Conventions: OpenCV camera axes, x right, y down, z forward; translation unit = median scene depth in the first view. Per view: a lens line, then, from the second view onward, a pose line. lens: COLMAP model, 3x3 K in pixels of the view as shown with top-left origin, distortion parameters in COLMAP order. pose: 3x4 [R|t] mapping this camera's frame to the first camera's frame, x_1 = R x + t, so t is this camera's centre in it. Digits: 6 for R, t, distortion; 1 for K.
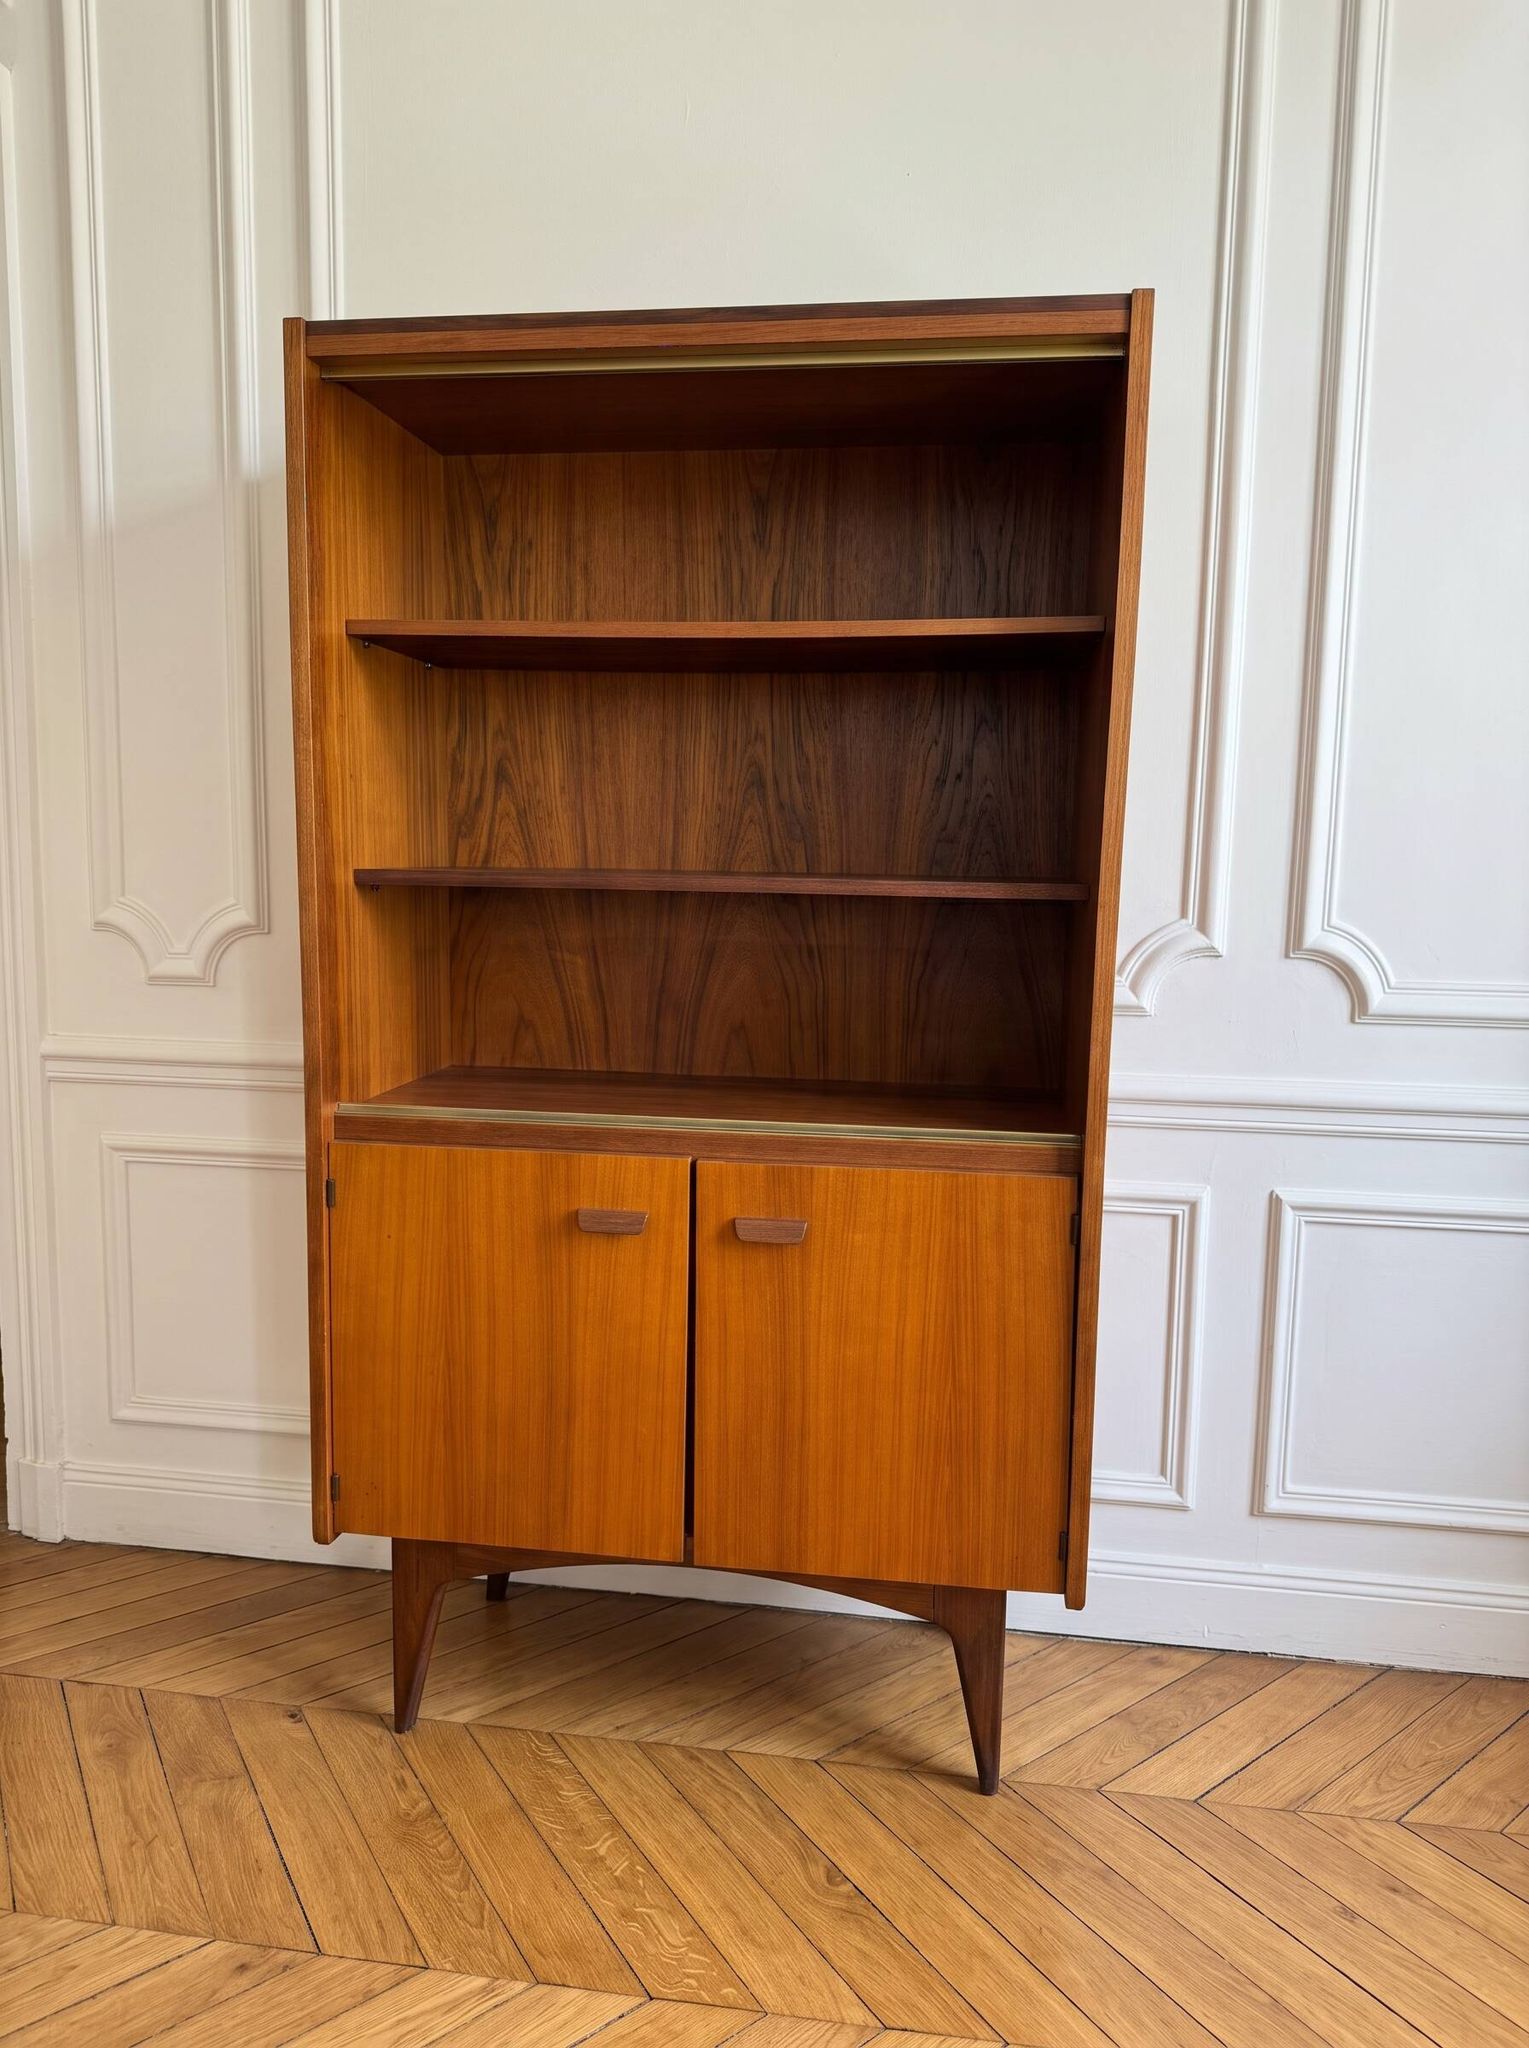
lens RADIAL K [[1415.2, 0, 737.6], [0, 1415.2, 1026.5], [0, 0, 1]] dist [0.019217, -0.000828]
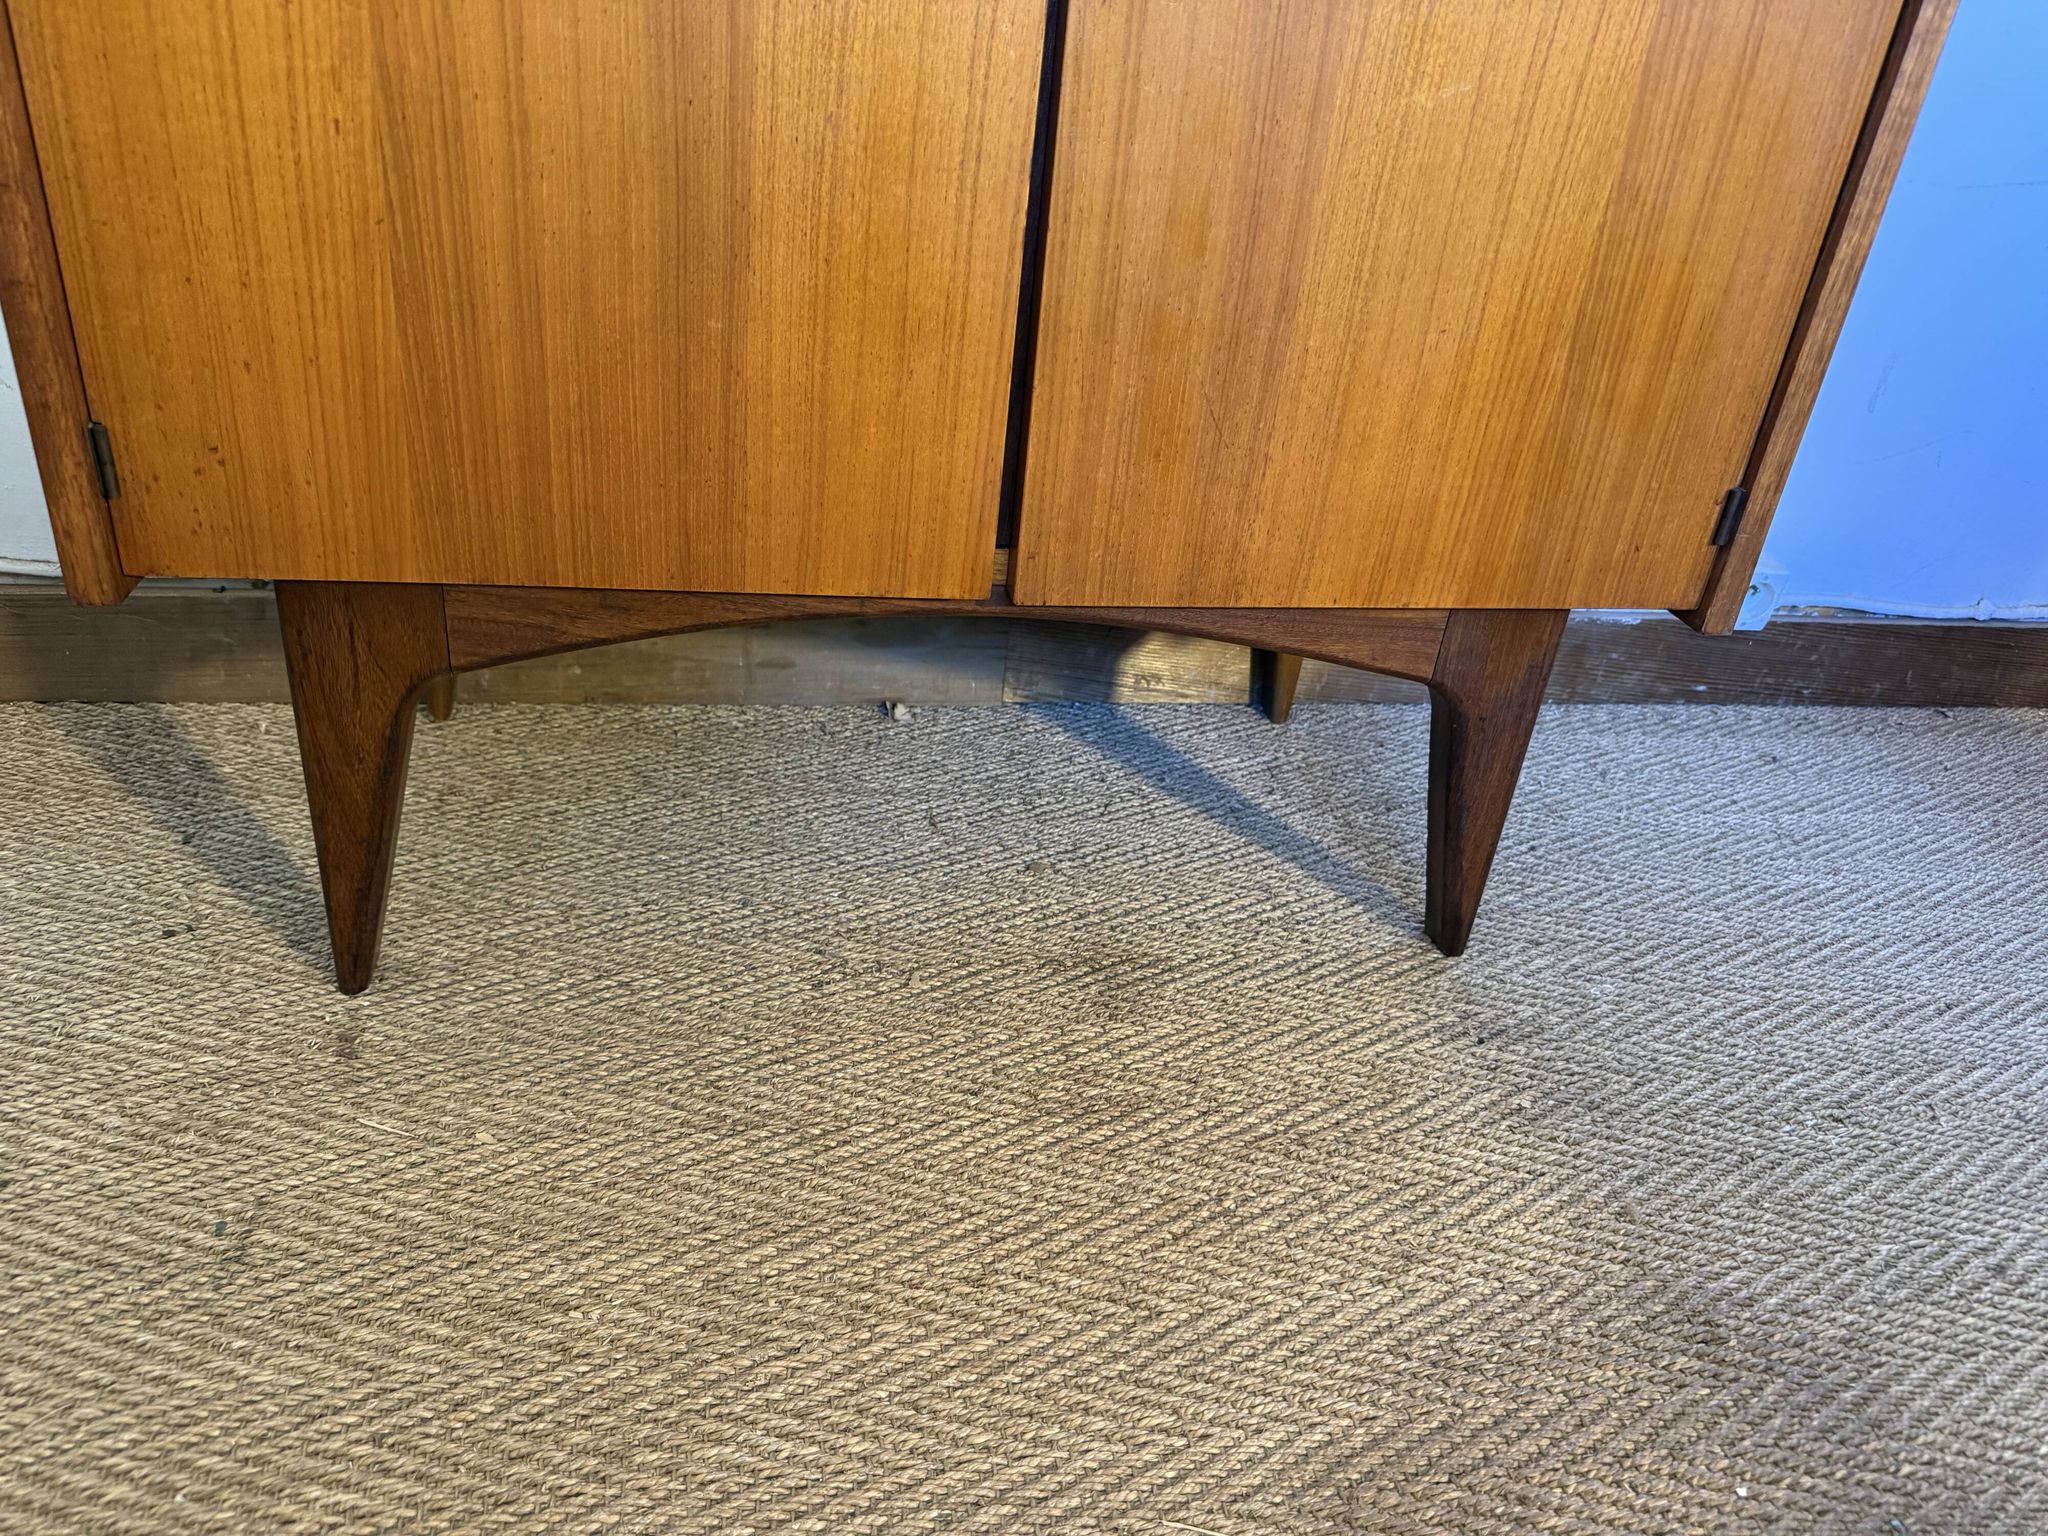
lens RADIAL K [[1430.8, 0, 1025.1], [0, 1430.8, 761.0], [0, 0, 1]] dist [0.114613, -0.204142]
pose [[0.943385, -0.087716, 0.319893, -0.185595], [-0.043491, 0.923366, 0.381449, 0.248731], [-0.328837, -0.373765, 0.867275, 0.569540]]
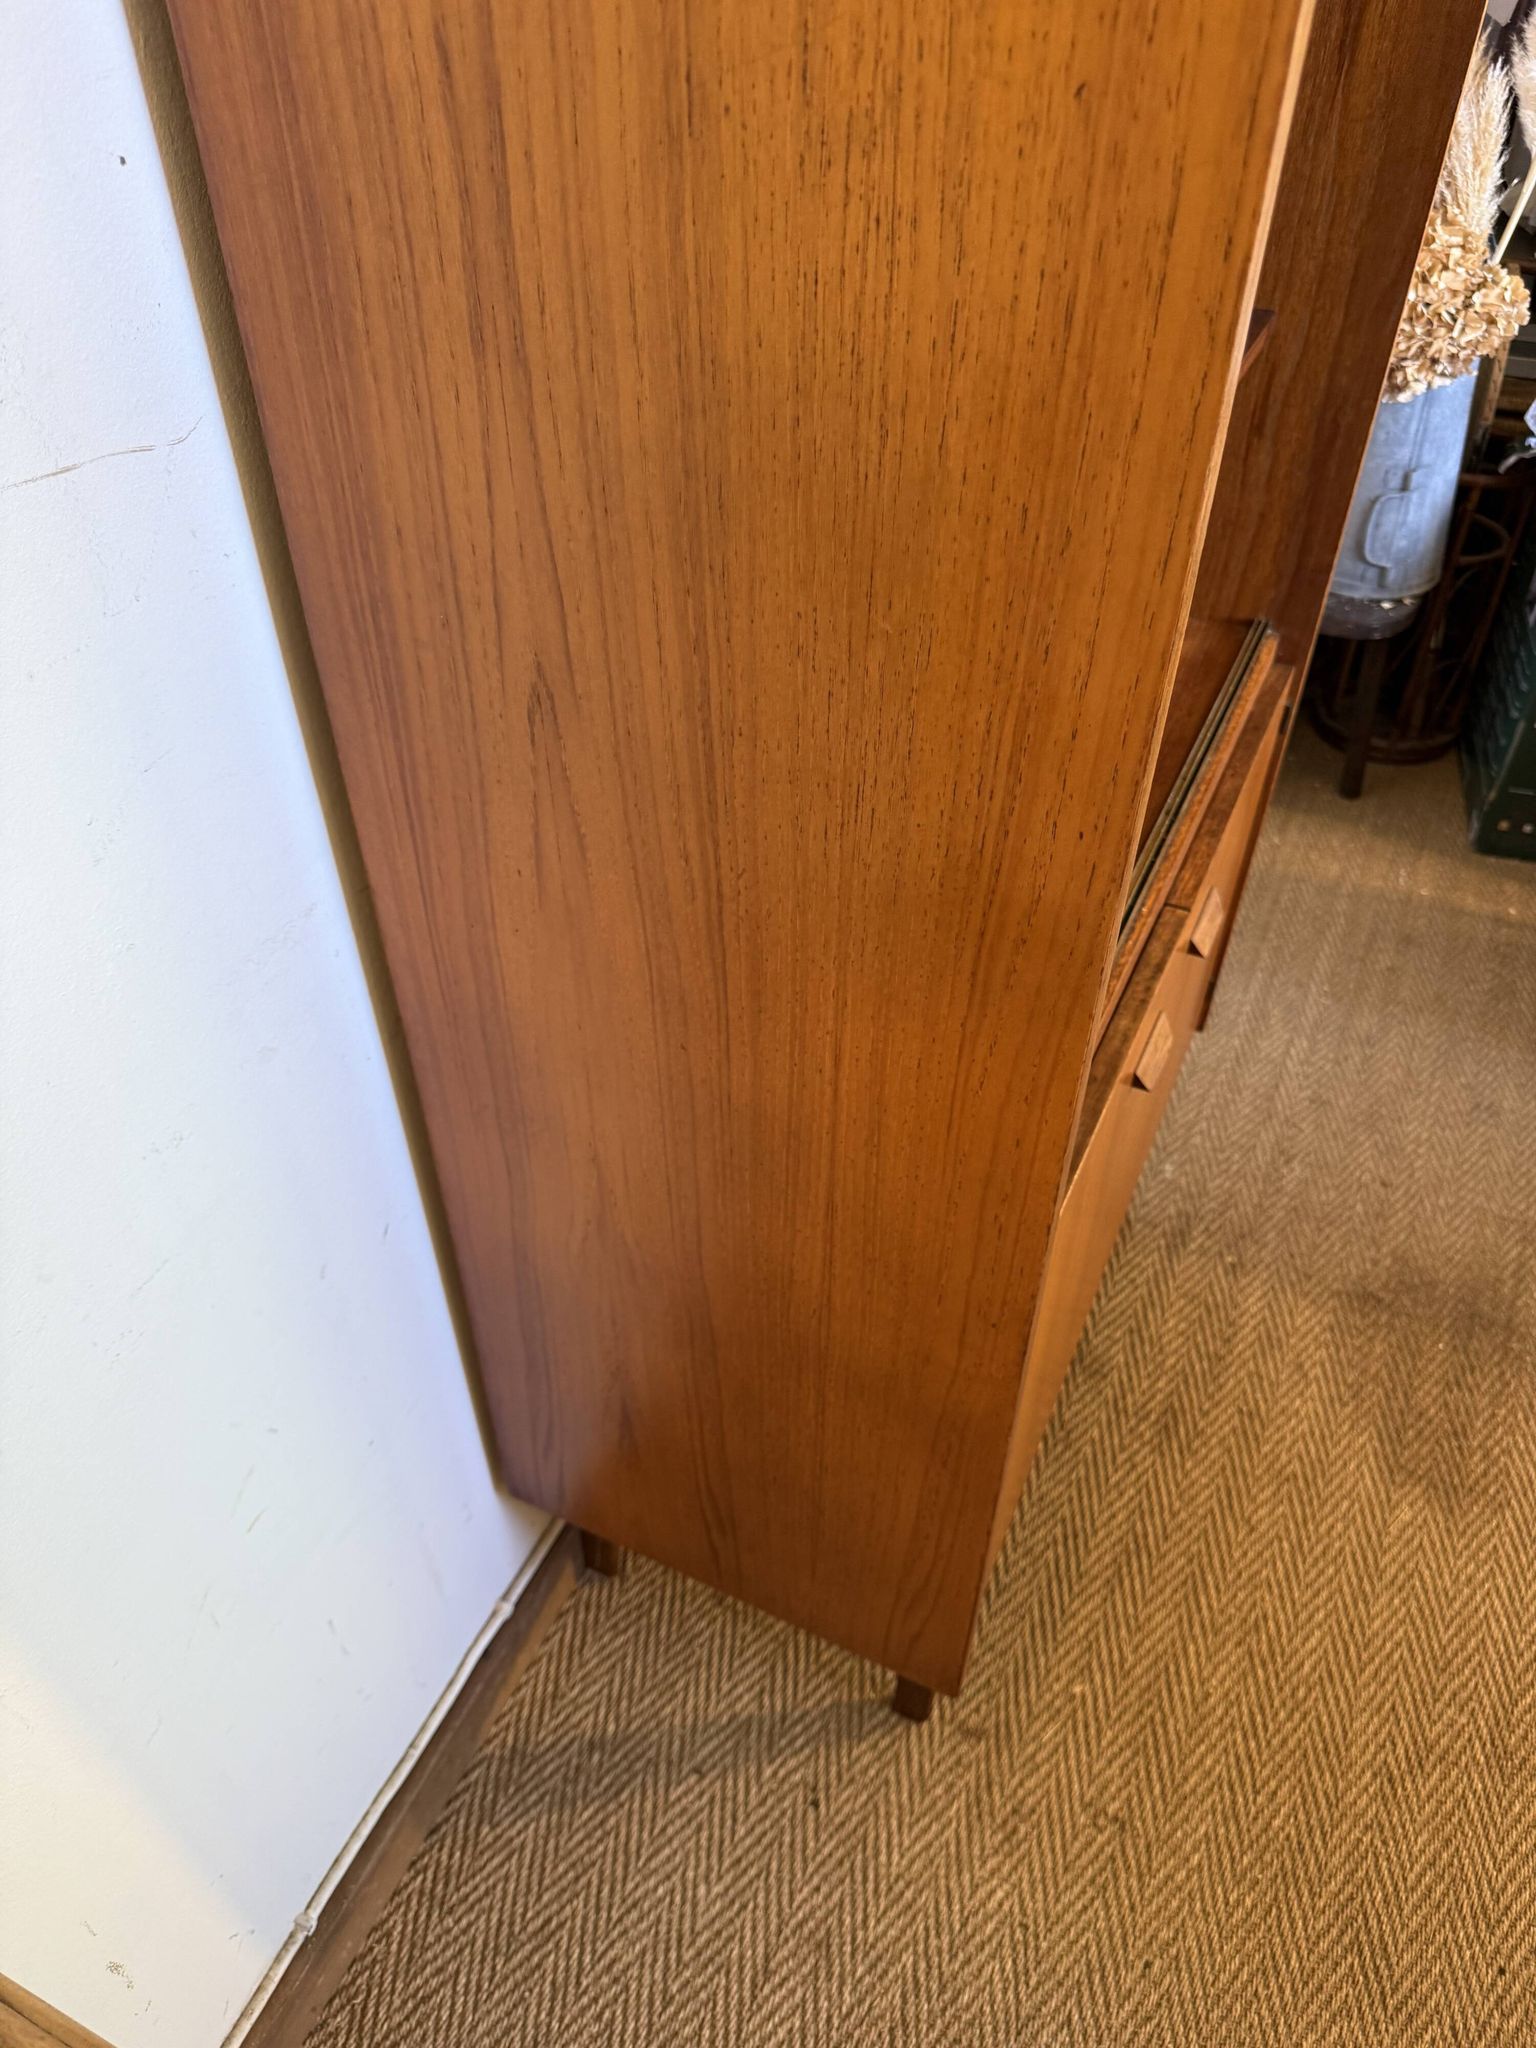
lens RADIAL K [[1459.5, 0, 773.2], [0, 1459.5, 1034.7], [0, 0, 1]] dist [0.029405, -0.055323]
pose [[0.297325, -0.661372, 0.688611, -0.616309], [0.132294, 0.742808, 0.656304, -0.353404], [-0.945567, -0.104036, 0.308351, 0.936086]]
